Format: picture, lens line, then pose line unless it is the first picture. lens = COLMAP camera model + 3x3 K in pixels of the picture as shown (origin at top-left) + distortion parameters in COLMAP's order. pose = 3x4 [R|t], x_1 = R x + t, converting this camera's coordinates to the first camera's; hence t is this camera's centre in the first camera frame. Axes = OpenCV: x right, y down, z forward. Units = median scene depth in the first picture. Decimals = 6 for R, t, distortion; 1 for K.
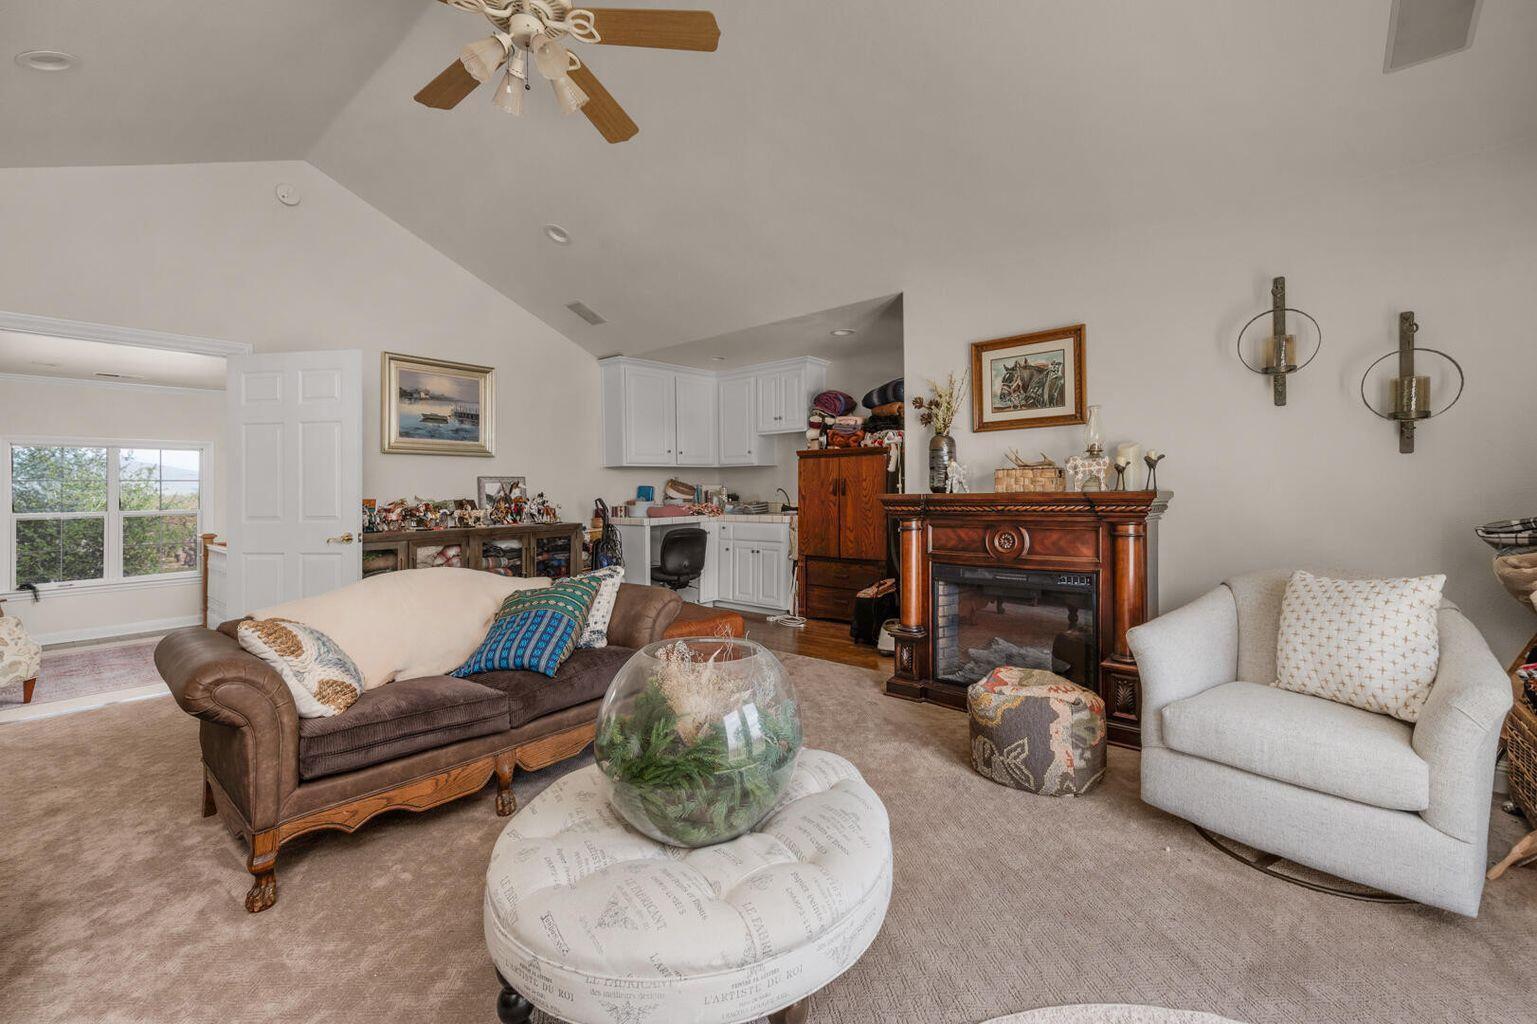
lens RADIAL K [[625.6, 0, 771.0], [0, 625.6, 499.9], [0, 0, 1]] dist [0.000351, -0.000320]
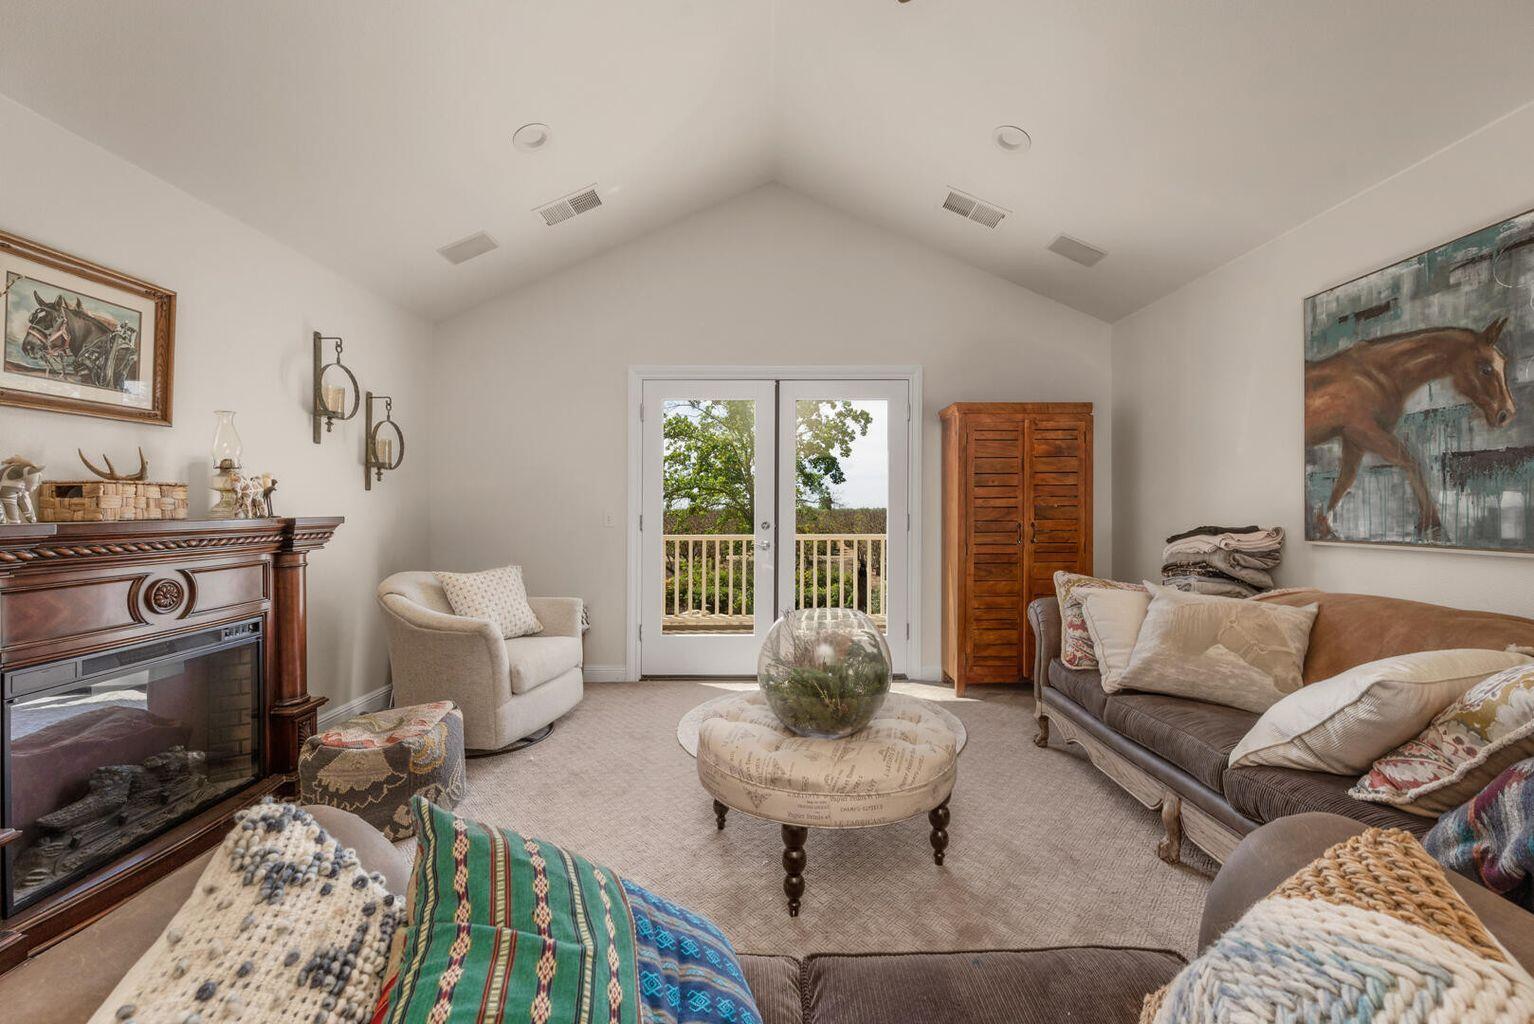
lens RADIAL K [[624.4, 0, 768.1], [0, 624.4, 507.0], [0, 0, 1]] dist [0.000351, -0.000320]
pose [[-0.664286, 0.000448, 0.747478, -0.495593], [0.002123, 0.999997, 0.001287, -0.024536], [-0.747476, 0.002442, -0.664285, 0.916247]]
